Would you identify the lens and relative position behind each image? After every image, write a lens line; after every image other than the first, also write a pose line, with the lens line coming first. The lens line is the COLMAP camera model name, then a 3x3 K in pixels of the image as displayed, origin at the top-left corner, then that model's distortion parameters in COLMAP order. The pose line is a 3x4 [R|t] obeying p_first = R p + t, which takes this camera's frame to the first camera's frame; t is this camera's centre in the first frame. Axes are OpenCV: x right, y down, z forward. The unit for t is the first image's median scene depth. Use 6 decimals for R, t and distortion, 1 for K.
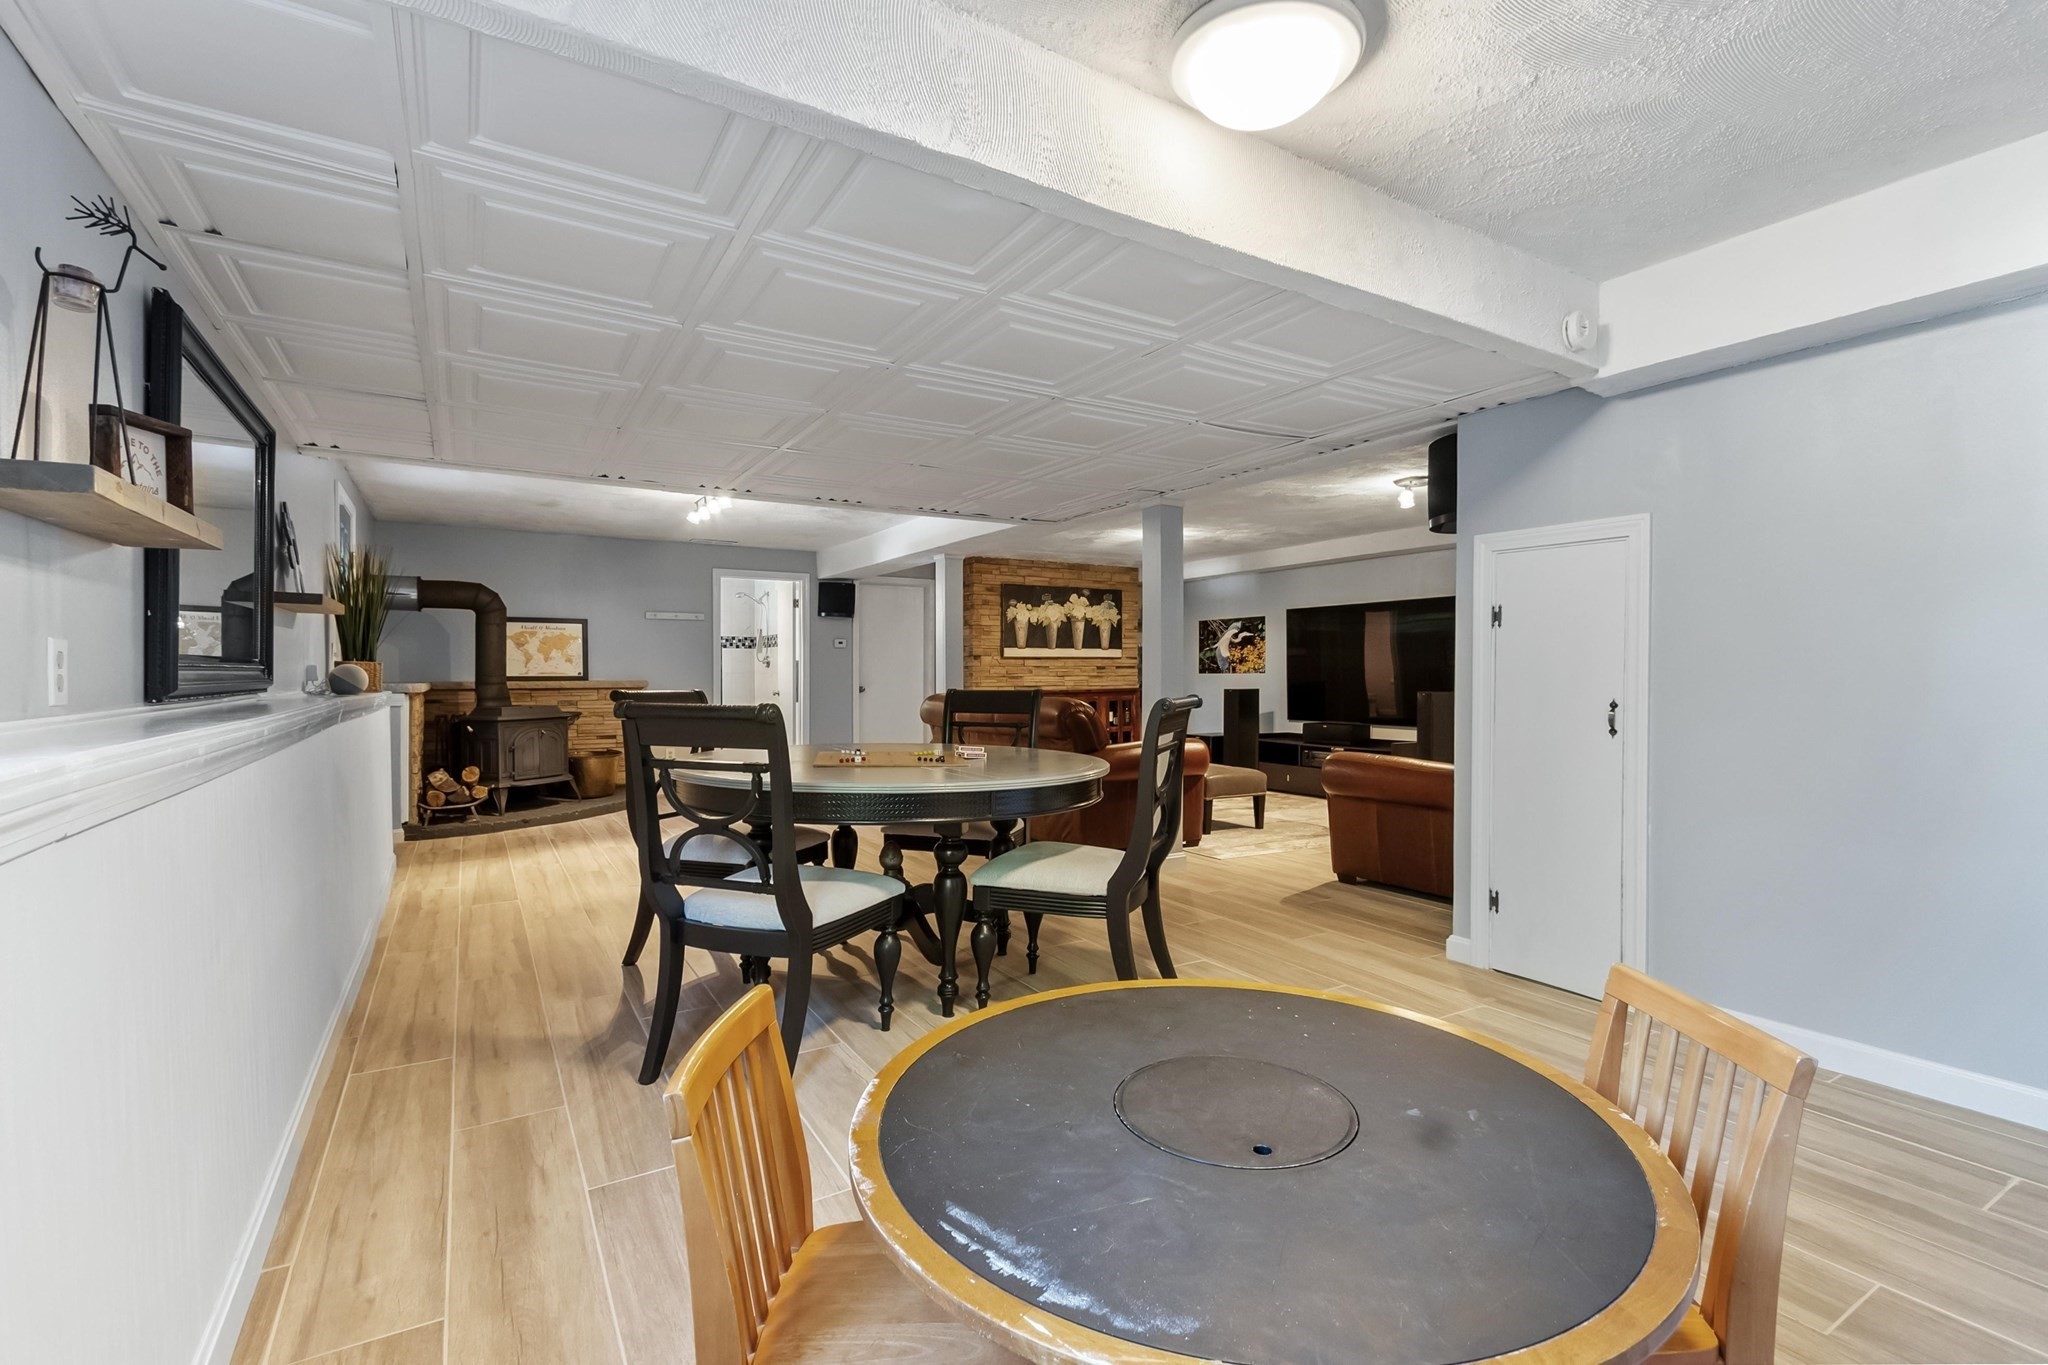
lens RADIAL K [[887.2, 0, 1019.8], [0, 887.2, 683.3], [0, 0, 1]] dist [0.000918, 0.000574]
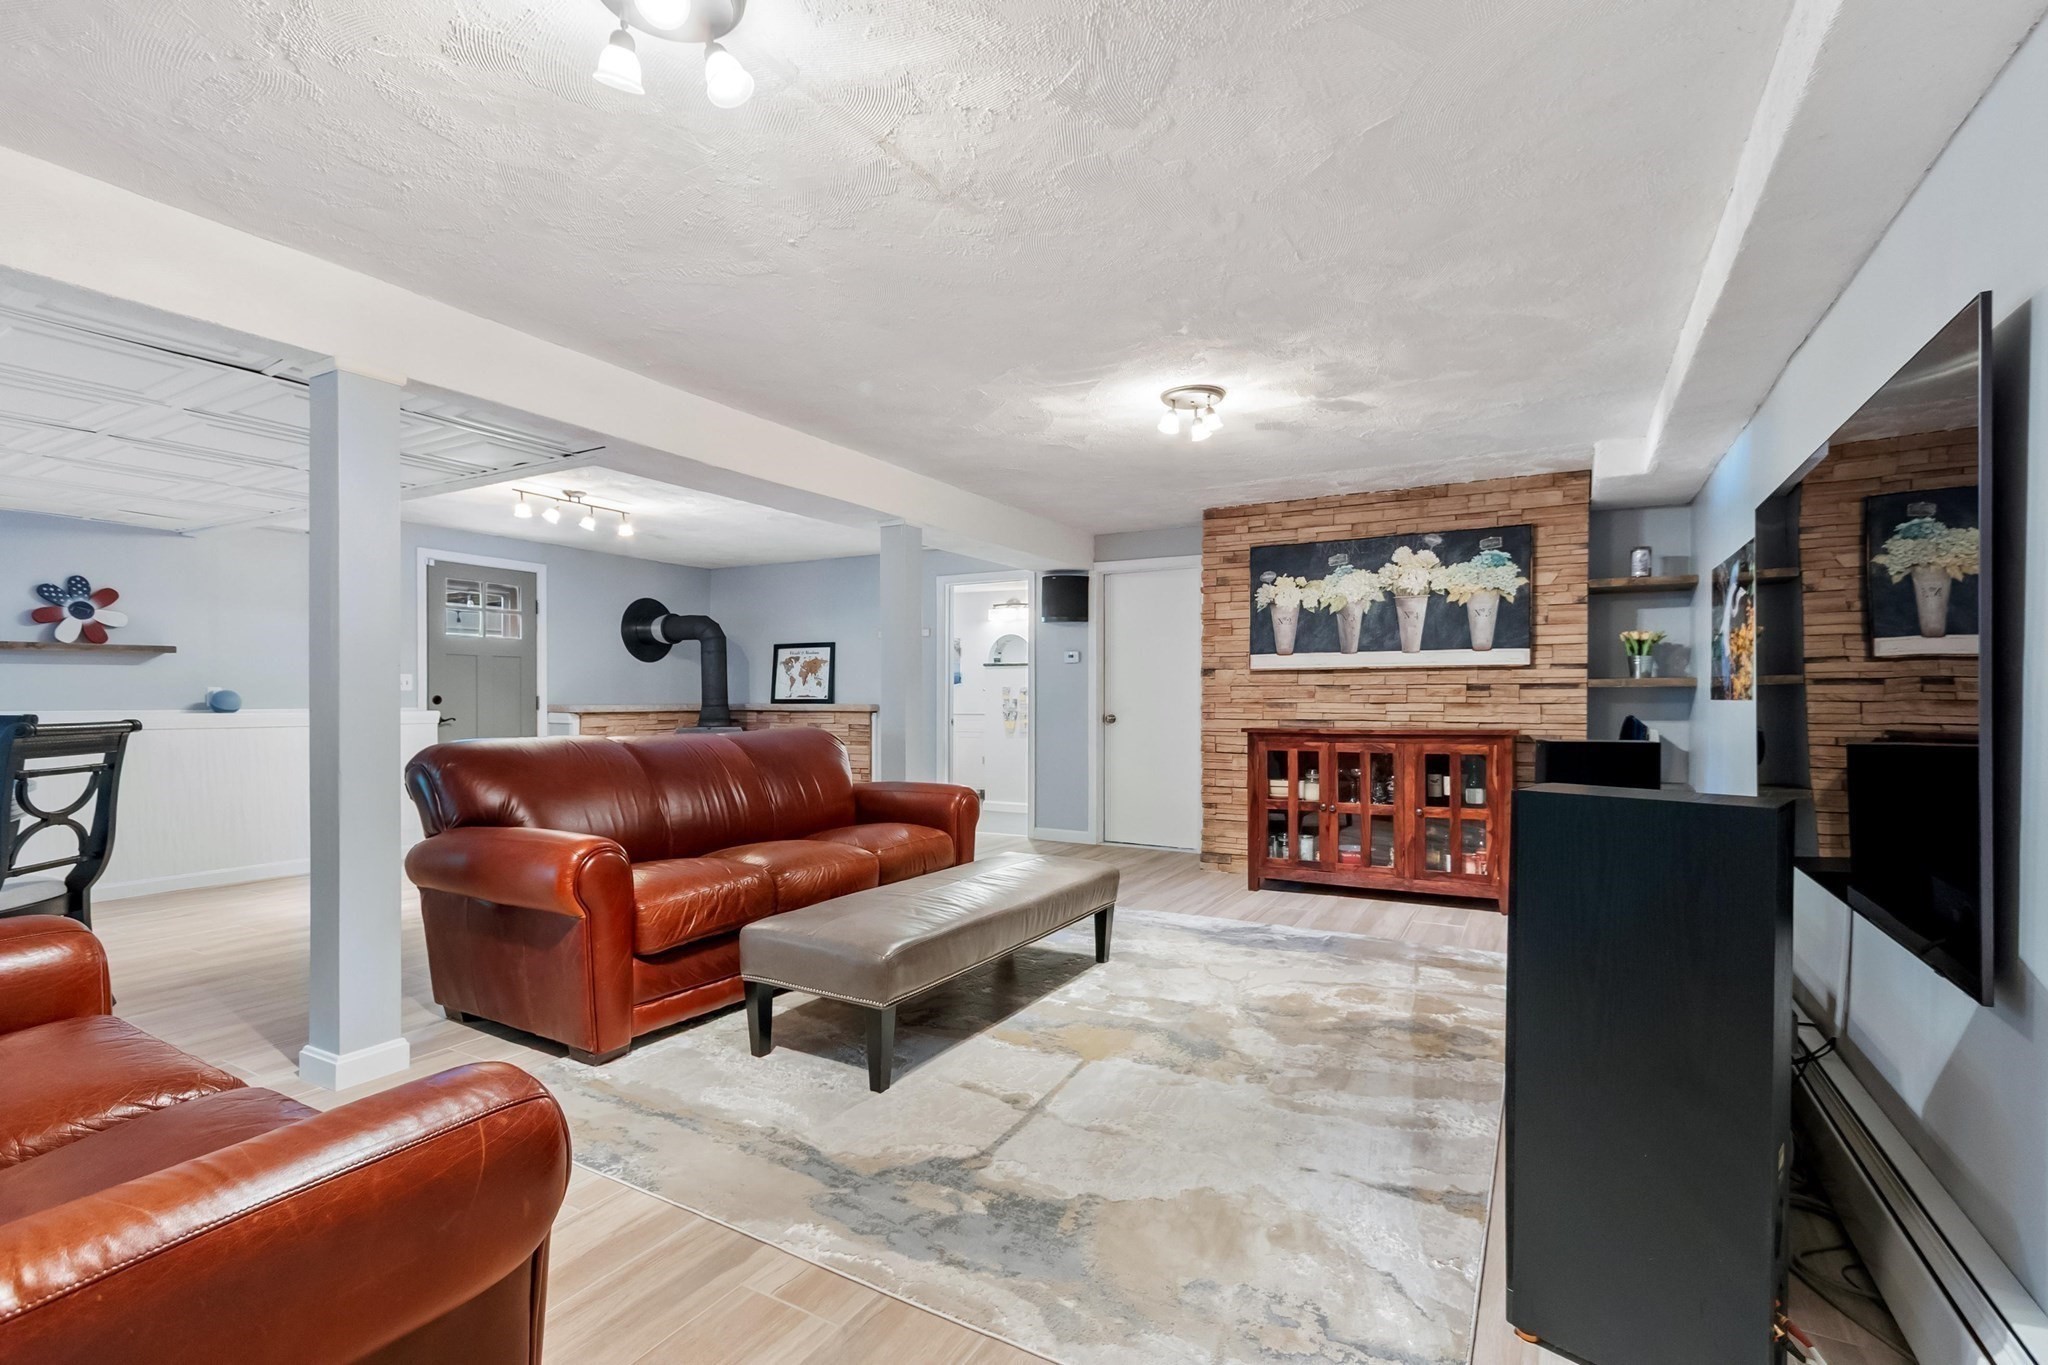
lens RADIAL K [[887.2, 0, 1017.8], [0, 887.2, 700.3], [0, 0, 1]] dist [0.000918, 0.000574]
pose [[0.511902, 0.005503, -0.859026, 0.402596], [-0.013707, 0.999904, -0.001763, -0.006291], [0.858934, 0.012677, 0.511929, 0.549386]]
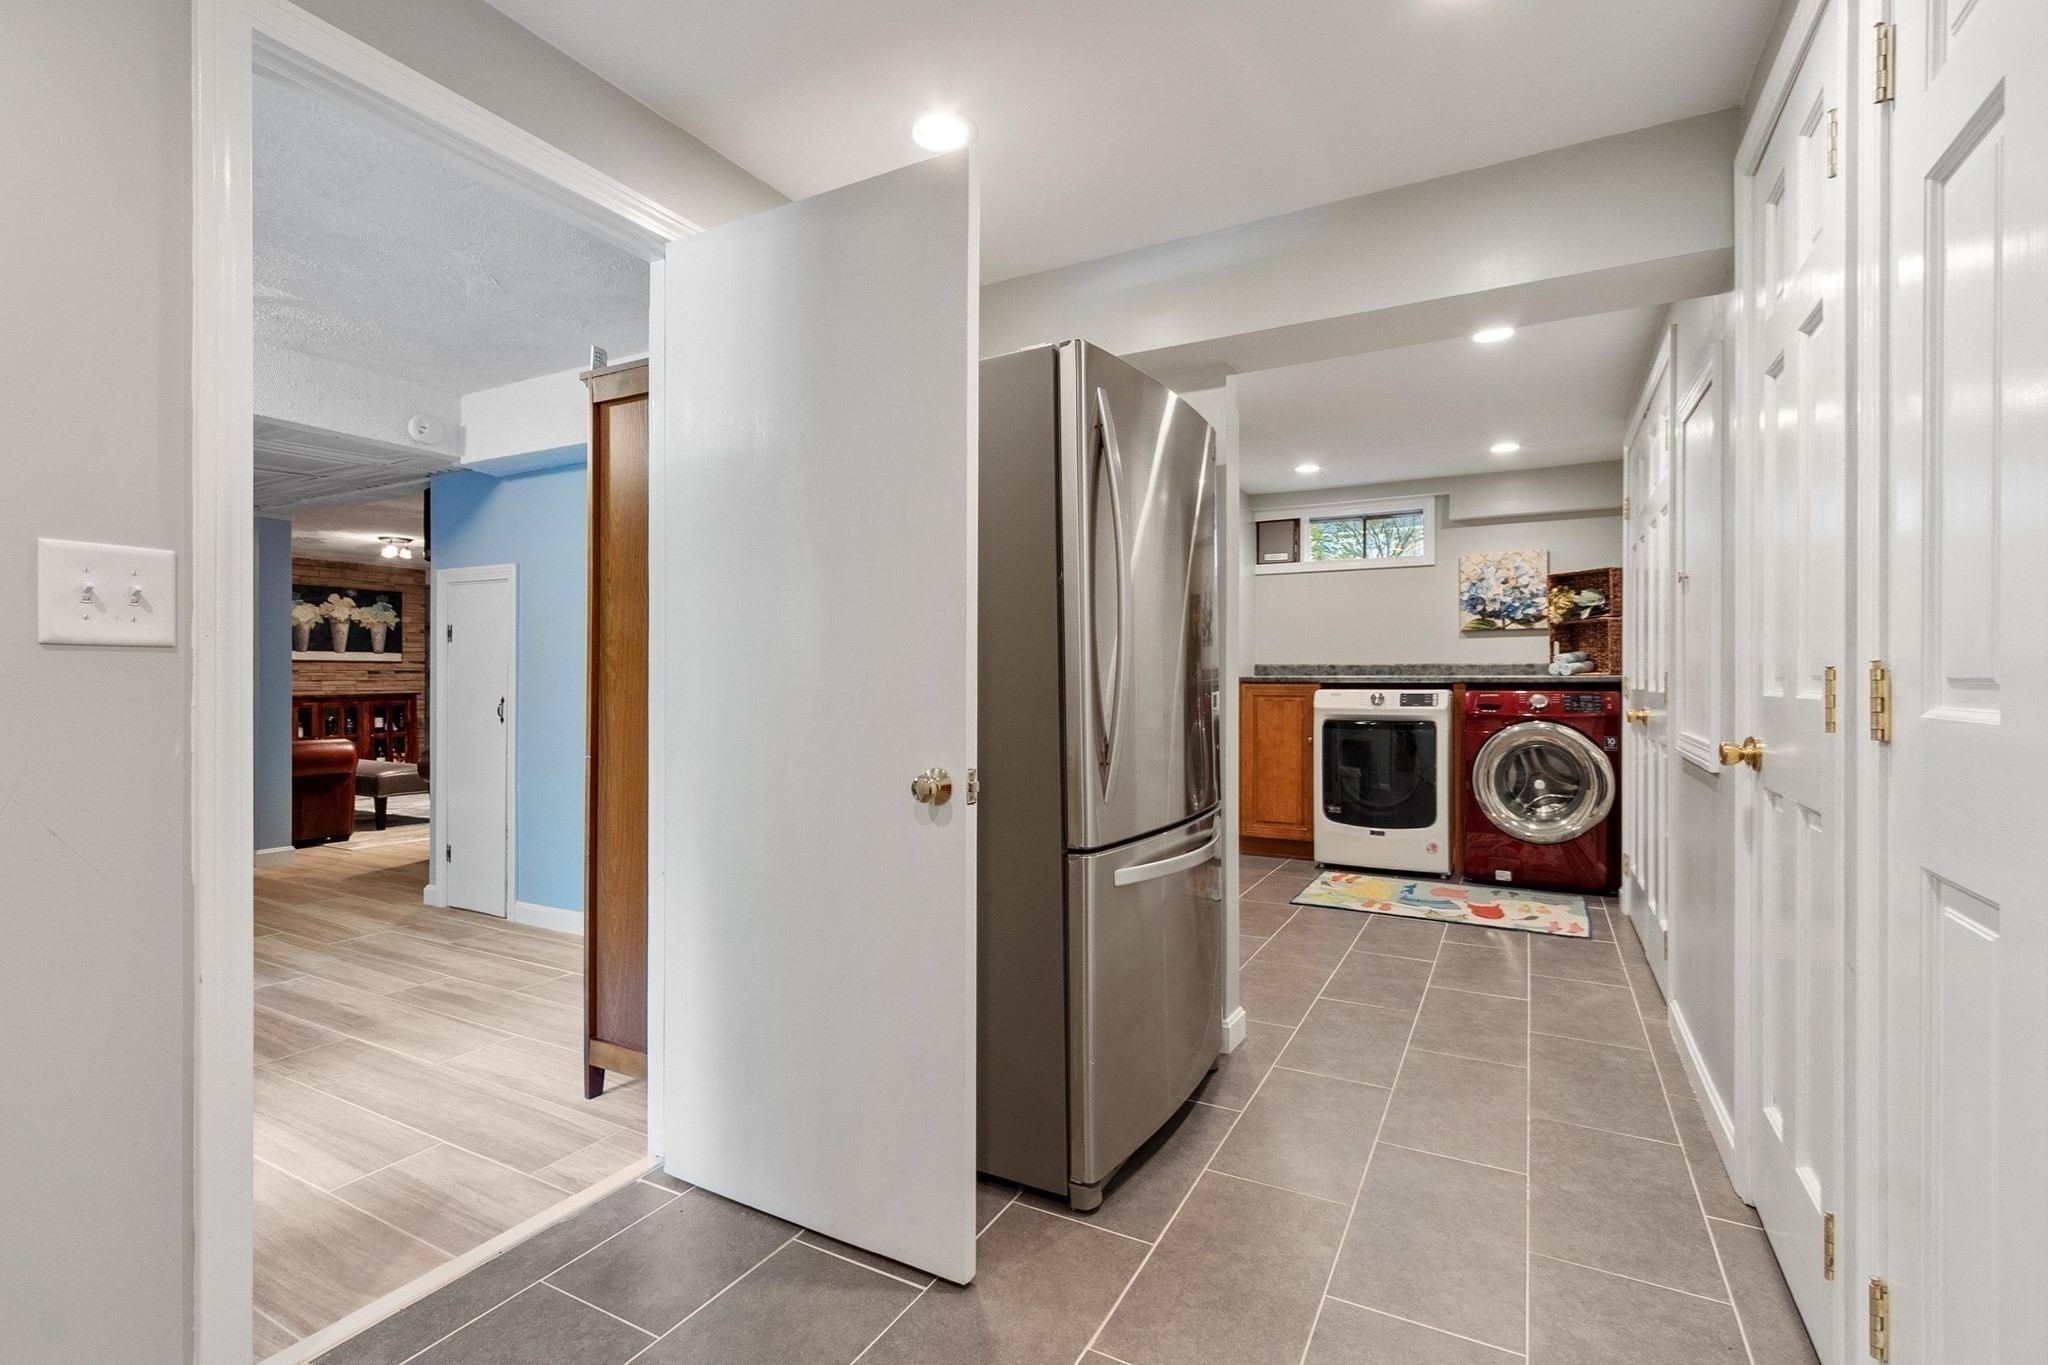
lens RADIAL K [[887.2, 0, 1005.2], [0, 887.2, 677.7], [0, 0, 1]] dist [0.000918, 0.000574]
pose [[0.858087, -0.000477, 0.513504, 0.192458], [0.006484, 0.999930, -0.009906, 0.002524], [-0.513463, 0.011829, 0.858030, -0.180264]]
